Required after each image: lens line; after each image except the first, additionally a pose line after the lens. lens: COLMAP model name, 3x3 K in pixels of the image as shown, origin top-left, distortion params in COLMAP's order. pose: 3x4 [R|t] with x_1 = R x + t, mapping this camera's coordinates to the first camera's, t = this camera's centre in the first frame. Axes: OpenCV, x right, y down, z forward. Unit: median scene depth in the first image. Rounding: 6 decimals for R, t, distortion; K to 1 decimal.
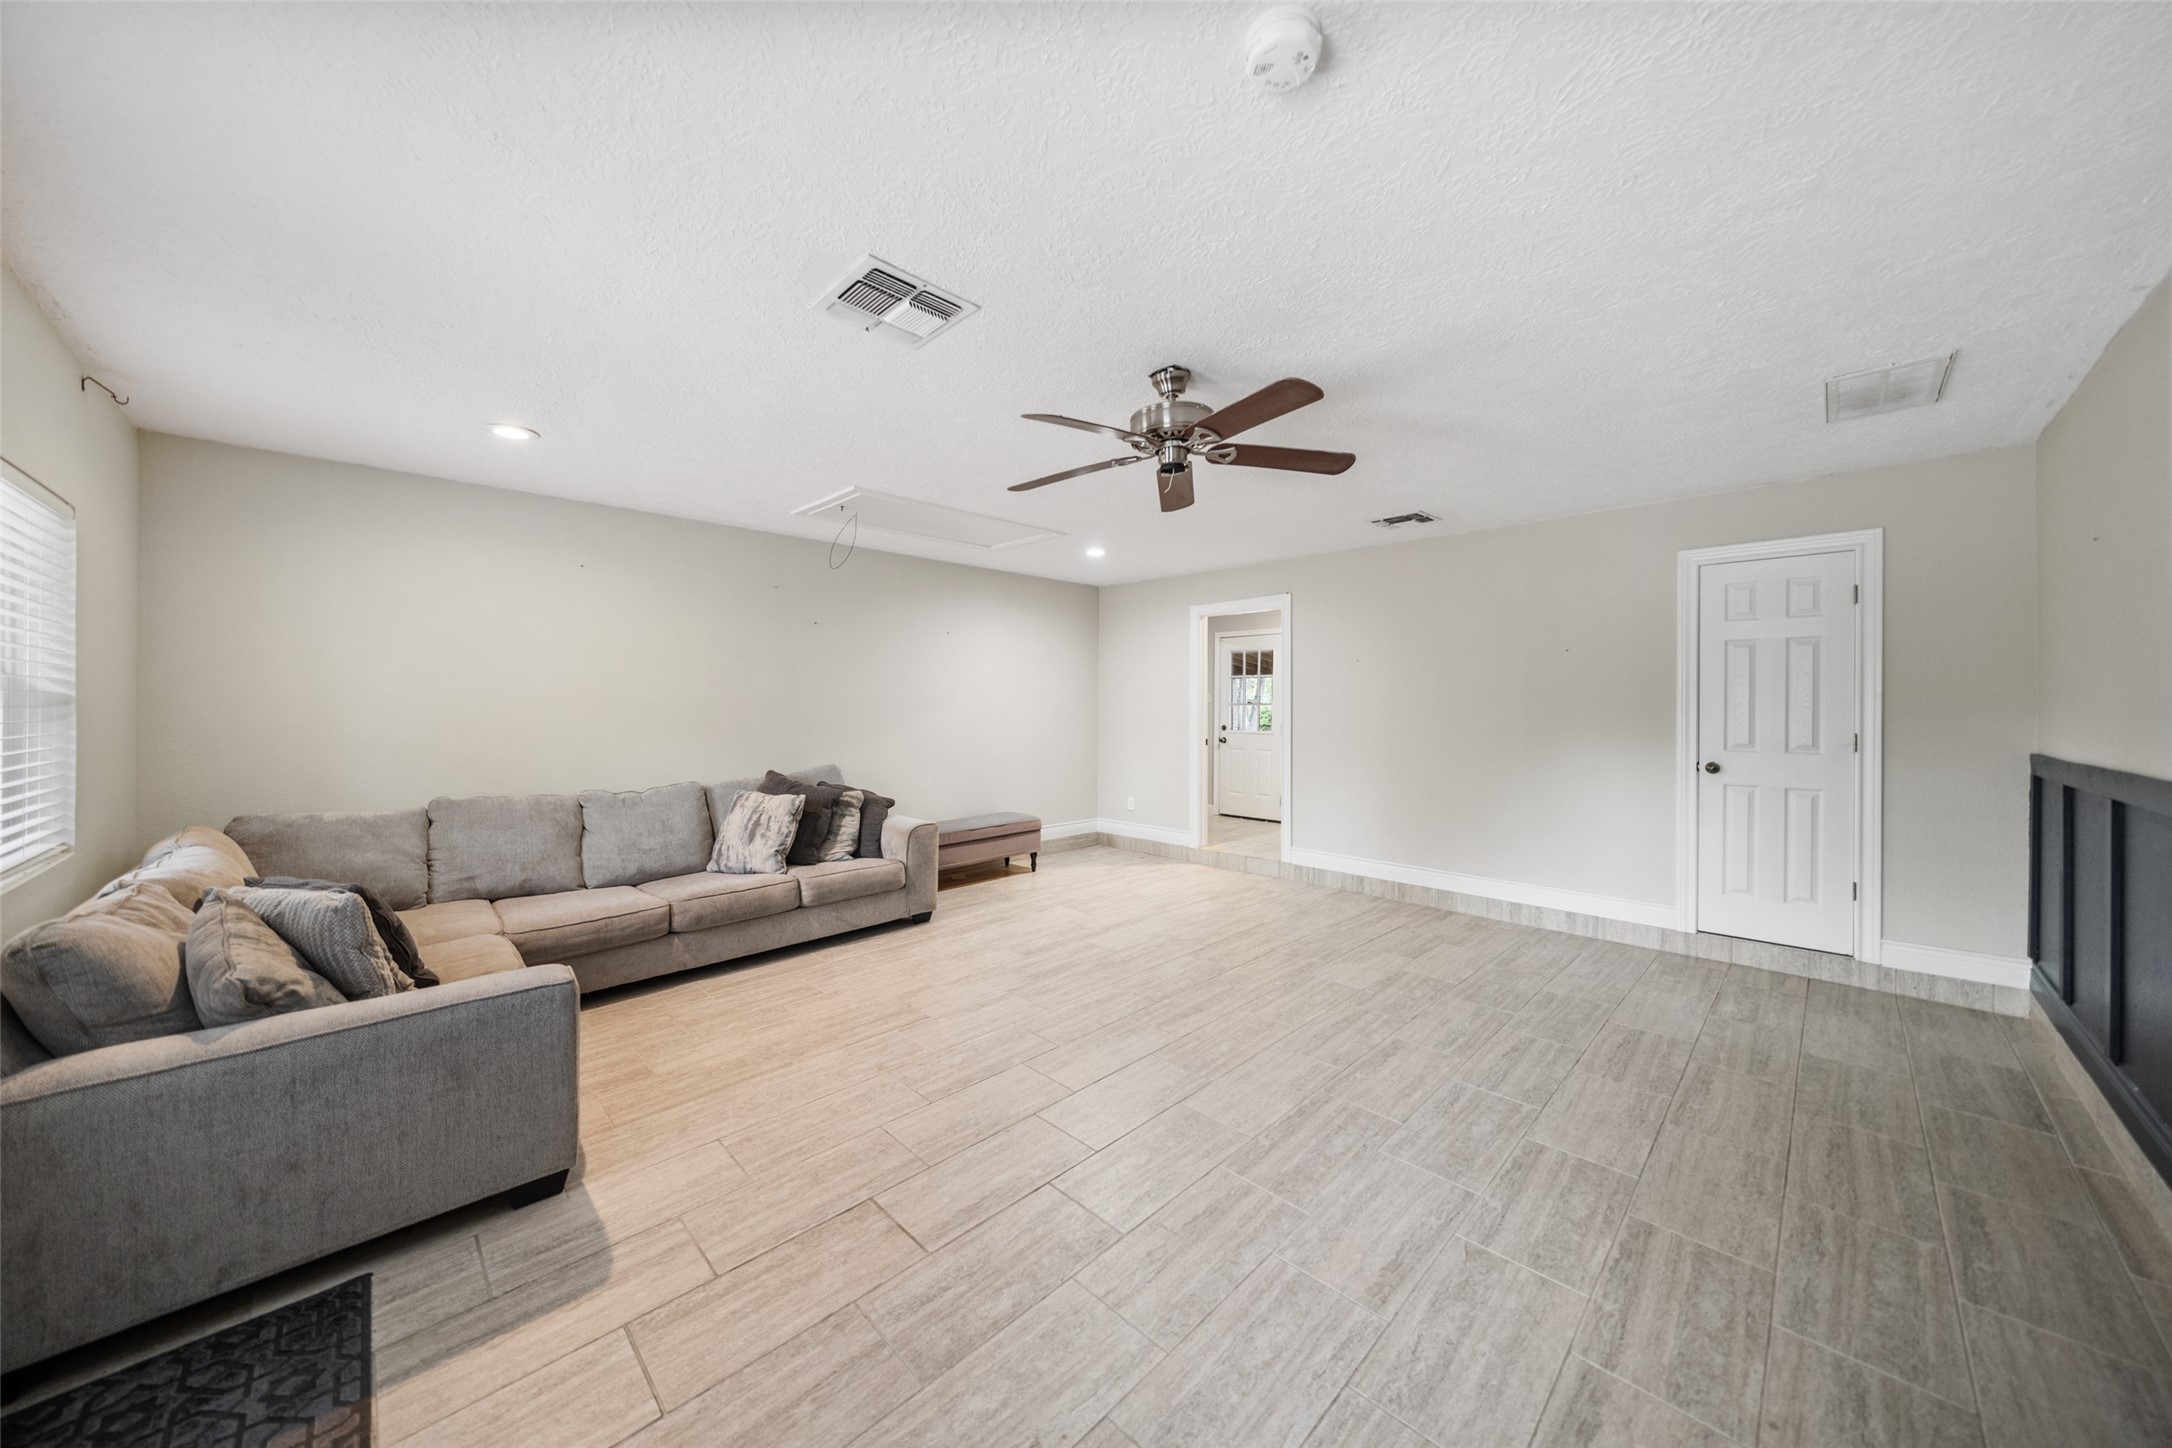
lens RADIAL K [[750.9, 0, 1085.5], [0, 750.9, 706.7], [0, 0, 1]] dist [-0.005803, -0.000097]
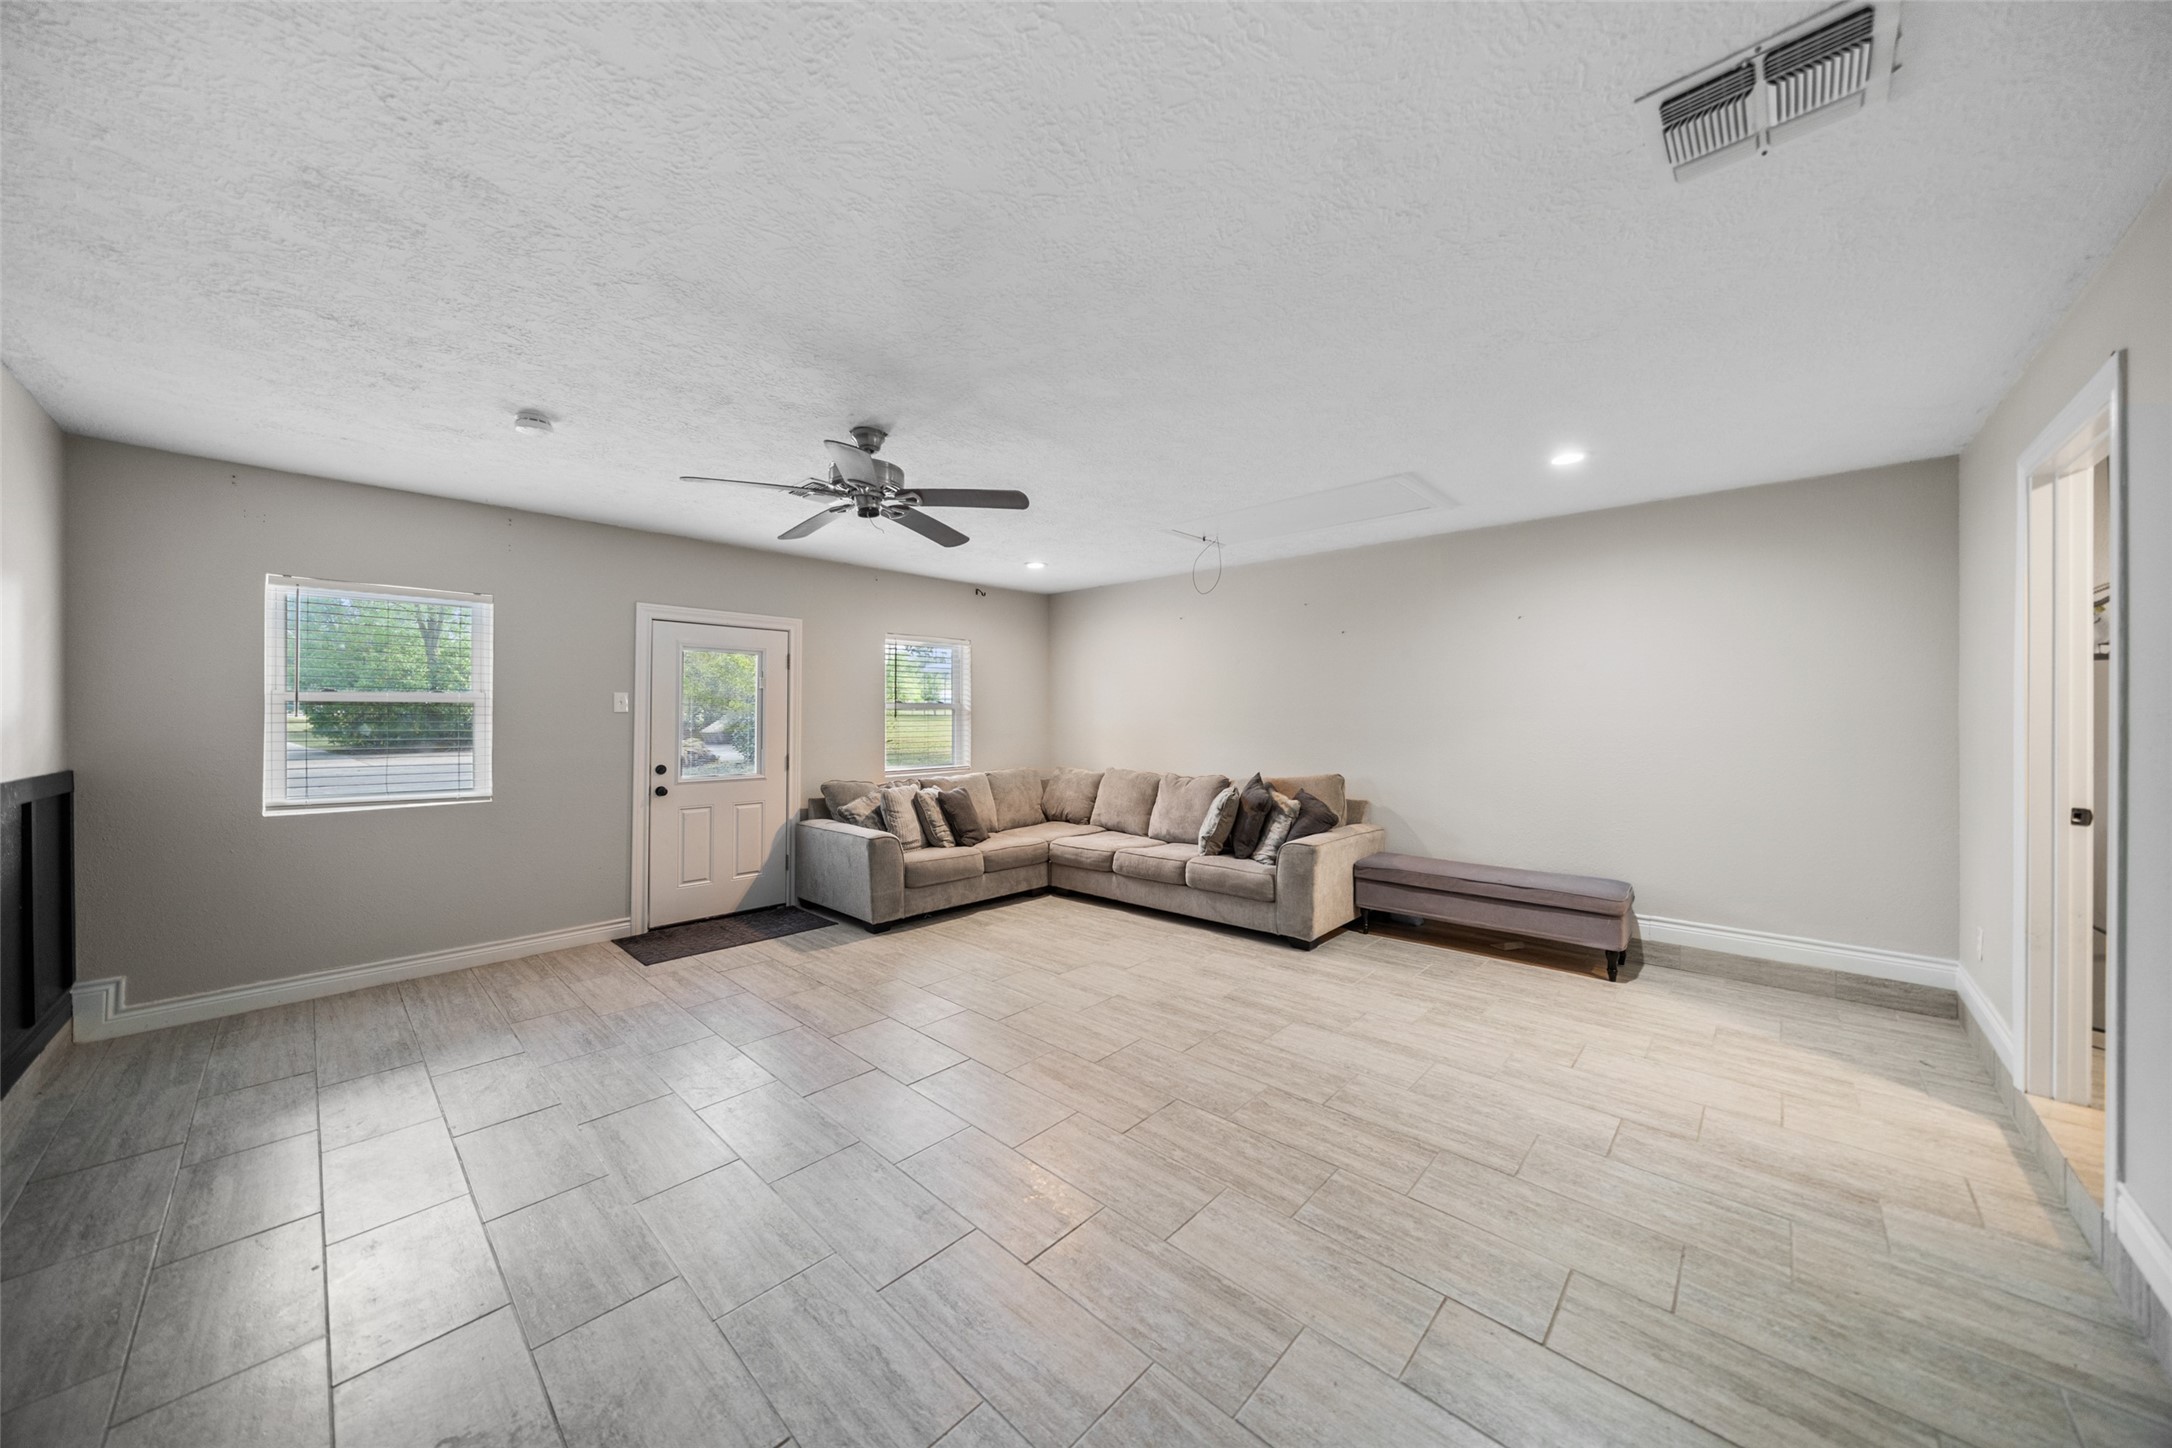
lens RADIAL K [[750.9, 0, 1084.8], [0, 750.9, 720.8], [0, 0, 1]] dist [-0.005803, -0.000097]
pose [[0.025614, 0.011056, -0.999611, 0.845620], [-0.000602, 0.999939, 0.011044, -0.003071], [0.999672, 0.000319, 0.025619, 0.868535]]
